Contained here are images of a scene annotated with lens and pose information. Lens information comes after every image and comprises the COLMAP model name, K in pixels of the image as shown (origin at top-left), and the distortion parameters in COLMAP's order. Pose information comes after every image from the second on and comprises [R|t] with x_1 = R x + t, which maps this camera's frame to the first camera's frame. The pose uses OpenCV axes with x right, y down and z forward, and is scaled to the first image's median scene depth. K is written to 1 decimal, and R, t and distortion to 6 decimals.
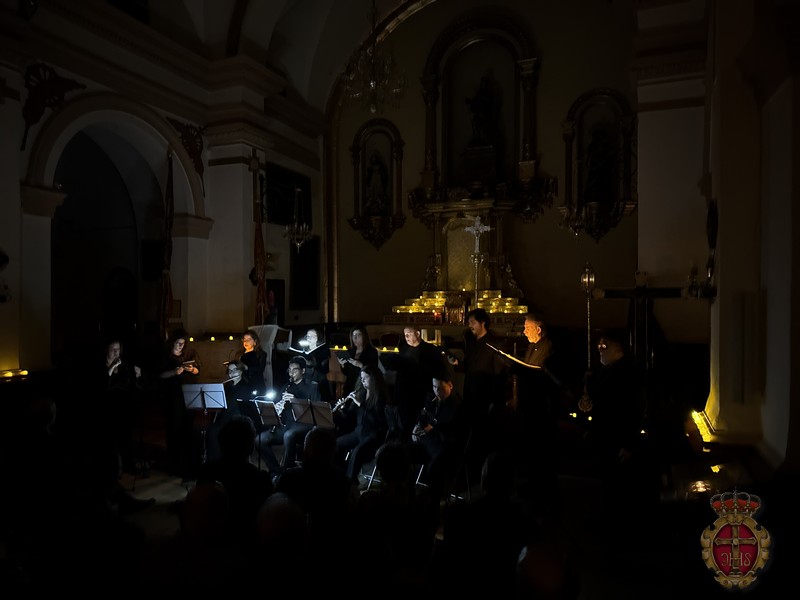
lens RADIAL K [[562.3, 0, 397.5], [0, 562.3, 301.8], [0, 0, 1]] dist [0.033325, -0.053897]
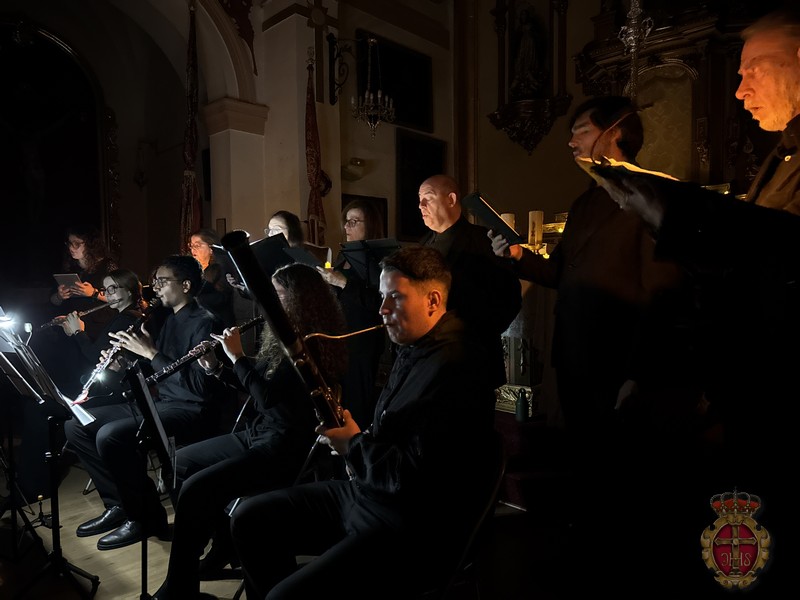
lens RADIAL K [[562.3, 0, 392.6], [0, 562.3, 304.2], [0, 0, 1]] dist [0.033325, -0.053897]
pose [[0.924380, 0.013162, -0.381246, 0.088538], [0.007298, 0.998611, 0.052172, 0.063971], [0.381403, -0.051009, 0.923000, 0.350356]]
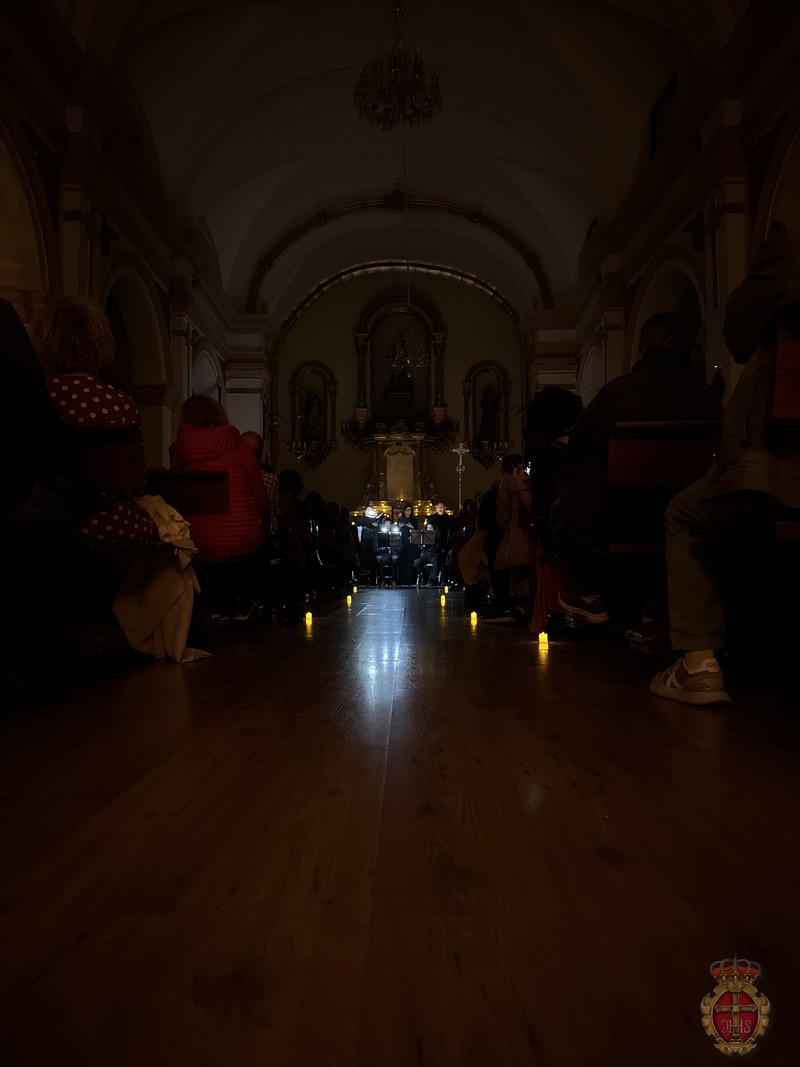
lens RADIAL K [[750.0, 0, 396.9], [0, 750.0, 533.4], [0, 0, 1]] dist [0.033325, -0.053897]
pose [[0.924500, 0.017769, 0.380767, -0.564366], [0.001426, 0.998745, -0.050069, 0.145800], [-0.381179, 0.046832, 0.923314, -0.625429]]
